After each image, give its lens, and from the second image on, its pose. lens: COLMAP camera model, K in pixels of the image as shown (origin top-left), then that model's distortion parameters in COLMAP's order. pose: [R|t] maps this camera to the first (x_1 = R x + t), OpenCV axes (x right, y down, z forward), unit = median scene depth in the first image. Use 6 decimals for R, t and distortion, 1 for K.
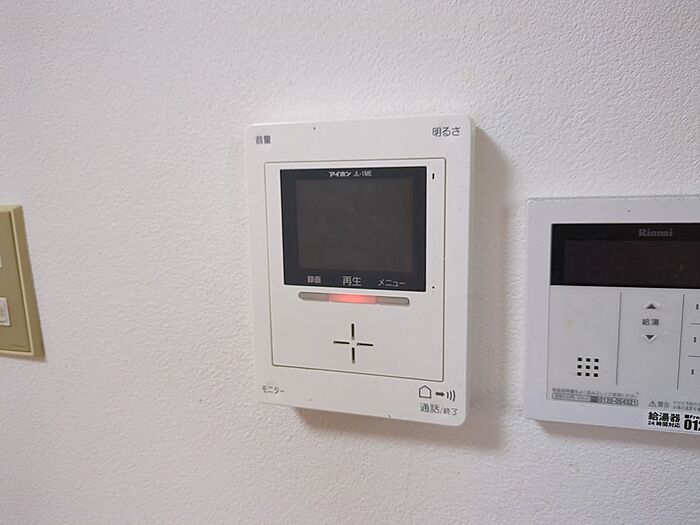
lens RADIAL K [[539.0, 0, 350.0], [0, 539.0, 262.5], [0, 0, 1]] dist [0.027021, -0.054516]
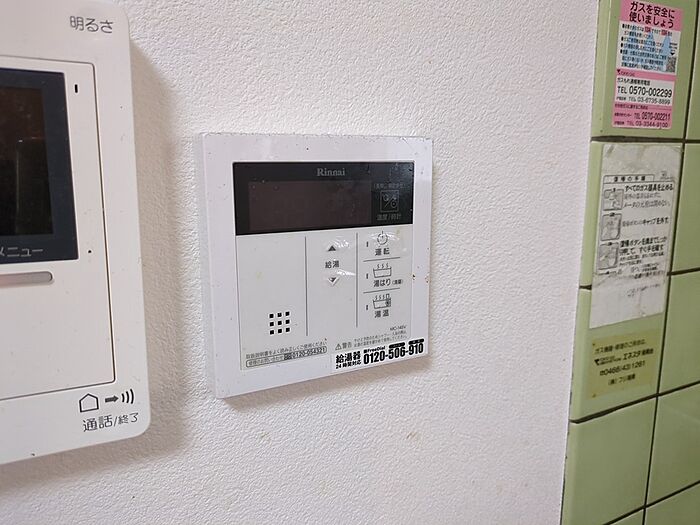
lens RADIAL K [[539.0, 0, 350.0], [0, 539.0, 262.5], [0, 0, 1]] dist [0.027021, -0.054516]
pose [[0.696443, -0.100396, 0.710555, -0.112955], [0.092305, 0.994473, 0.050040, 0.057651], [-0.711651, 0.030738, 0.701860, 0.274073]]
